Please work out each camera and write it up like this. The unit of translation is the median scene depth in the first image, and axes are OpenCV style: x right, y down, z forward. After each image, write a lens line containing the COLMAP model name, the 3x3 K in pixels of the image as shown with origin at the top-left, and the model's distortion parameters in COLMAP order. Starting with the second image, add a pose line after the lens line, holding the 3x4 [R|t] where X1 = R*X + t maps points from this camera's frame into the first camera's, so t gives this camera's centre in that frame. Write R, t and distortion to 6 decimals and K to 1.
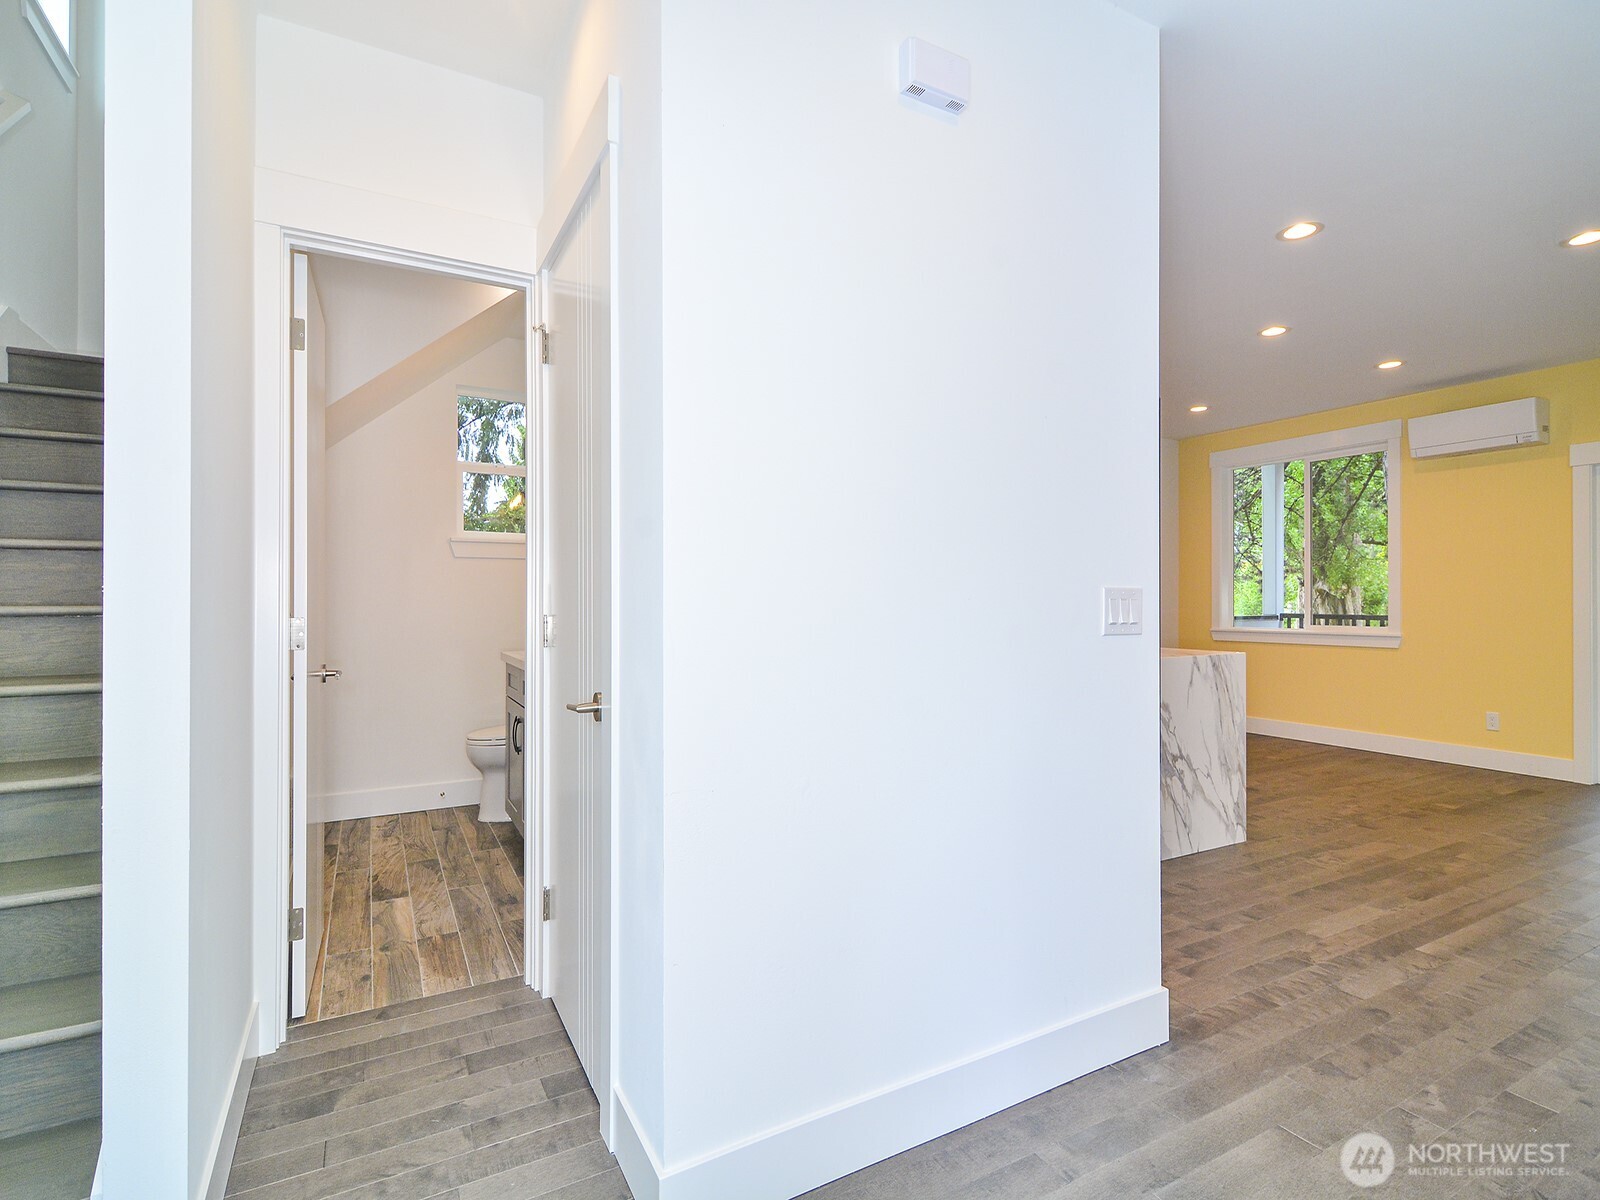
lens RADIAL K [[774.9, 0, 786.9], [0, 774.9, 597.5], [0, 0, 1]] dist [0.009095, -0.004475]
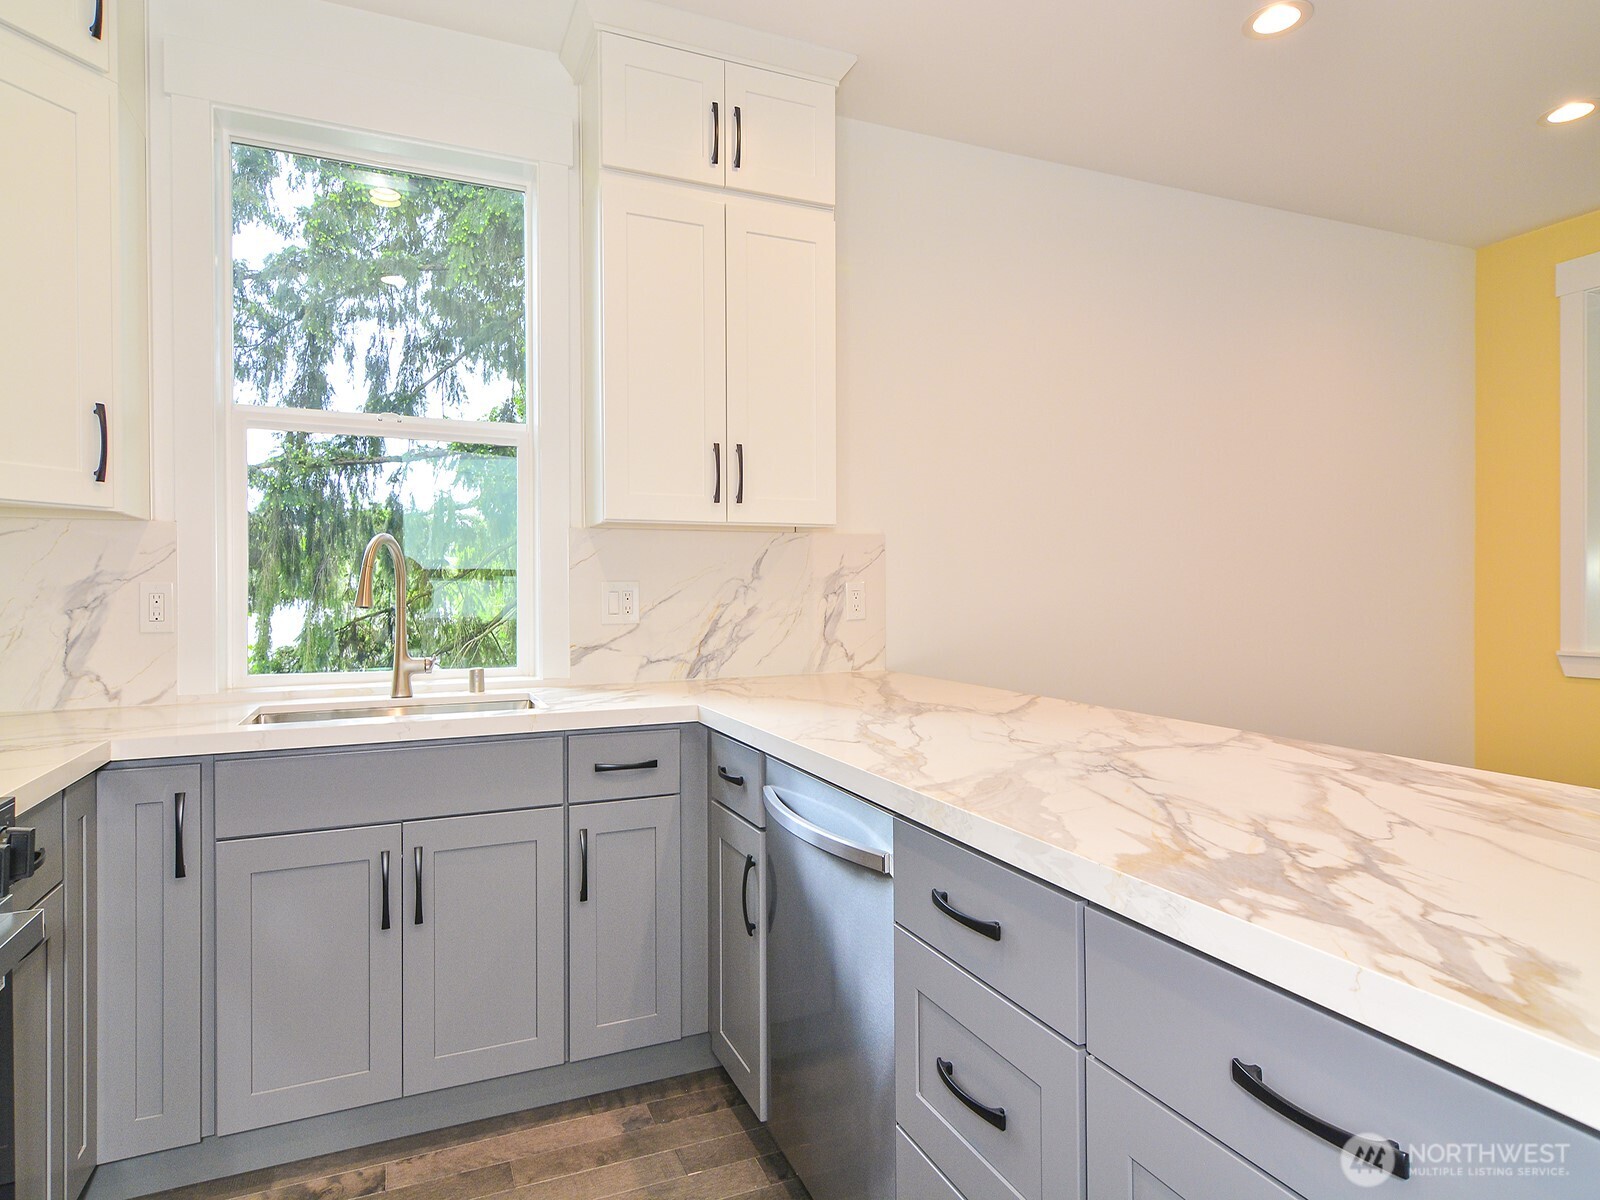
lens RADIAL K [[929.7, 0, 769.7], [0, 929.7, 600.2], [0, 0, 1]] dist [0.039500, -0.010195]
pose [[0.992798, -0.005244, -0.119684, 0.298705], [0.006601, 0.999918, 0.010946, 0.002223], [0.119617, -0.011658, 0.992752, 0.822485]]
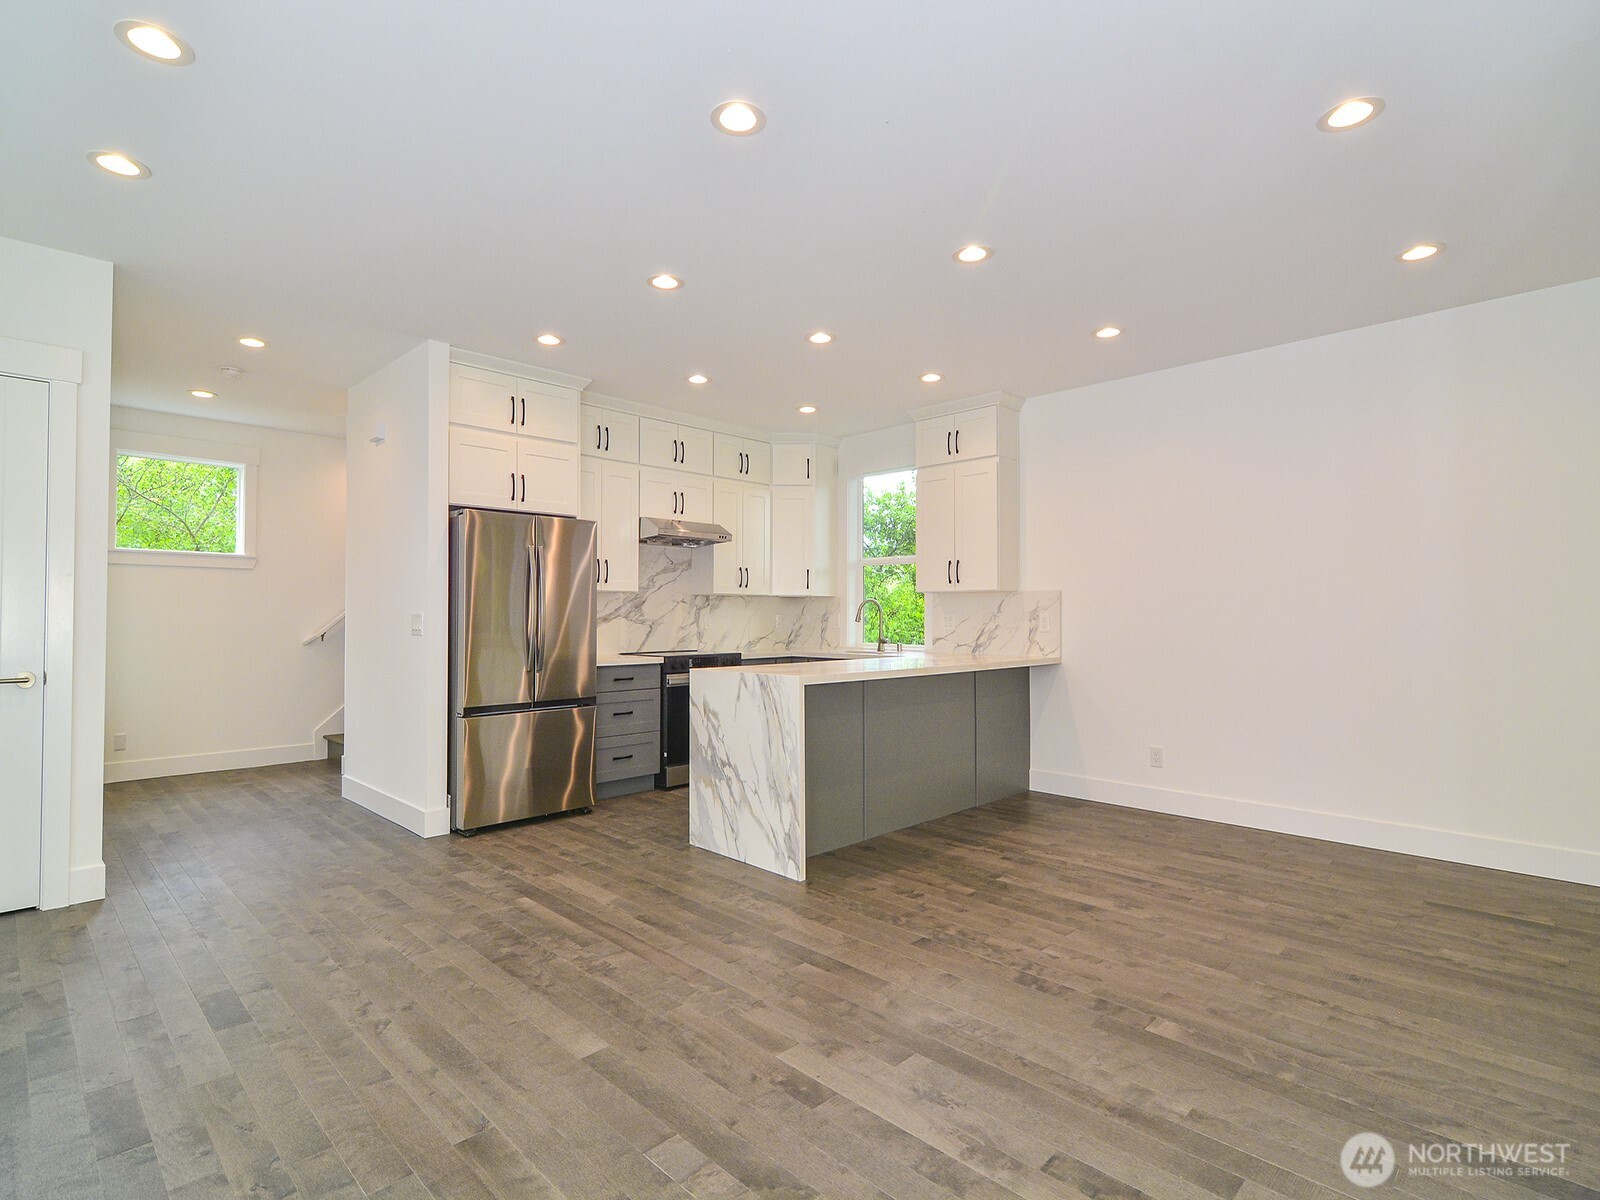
lens RADIAL K [[800.6, 0, 788.9], [0, 800.6, 597.0], [0, 0, 1]] dist [0.018918, -0.011091]
pose [[0.278885, -0.023190, -0.960045, 1.600941], [0.001599, 0.999718, -0.023684, -0.001083], [0.960323, 0.005070, 0.278843, 0.765950]]
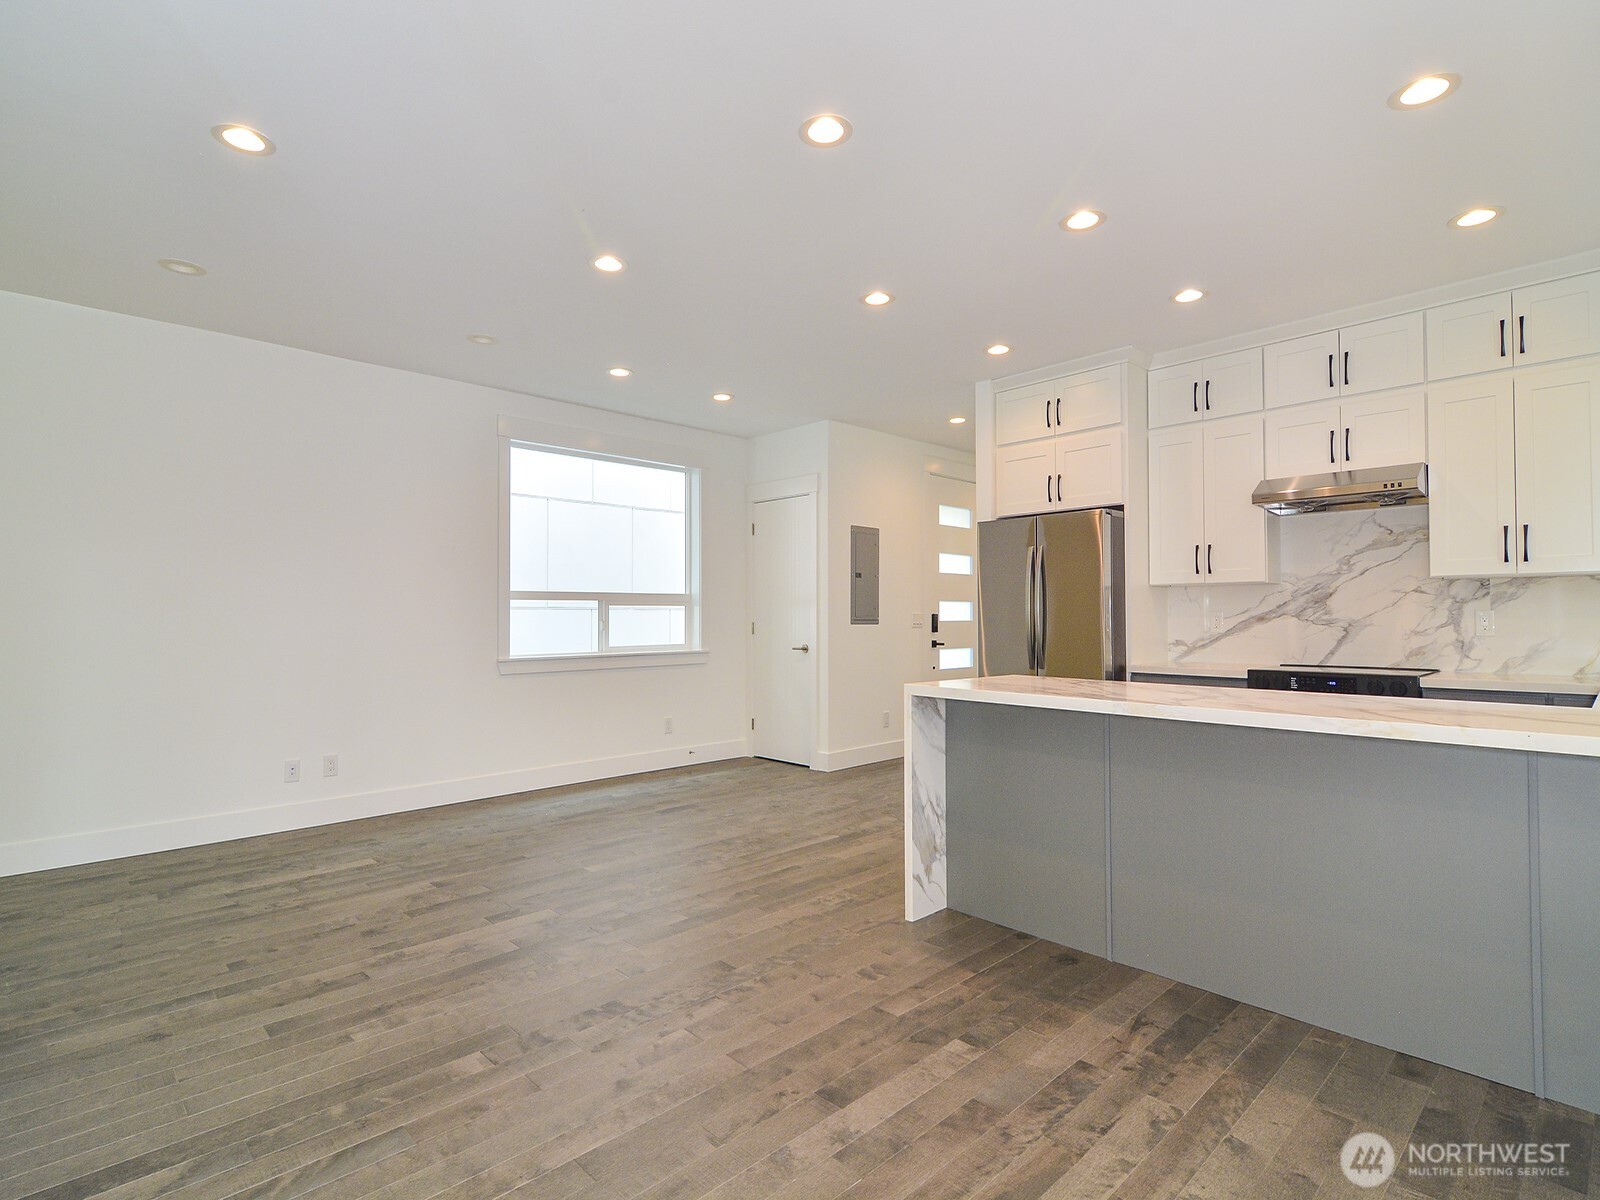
lens RADIAL K [[800.6, 0, 786.5], [0, 800.6, 599.3], [0, 0, 1]] dist [0.018918, -0.011091]
pose [[-0.966422, -0.003136, -0.256940, 0.980959], [0.002984, 0.999721, -0.023423, 0.002070], [0.256942, -0.023403, -0.966144, 1.888217]]
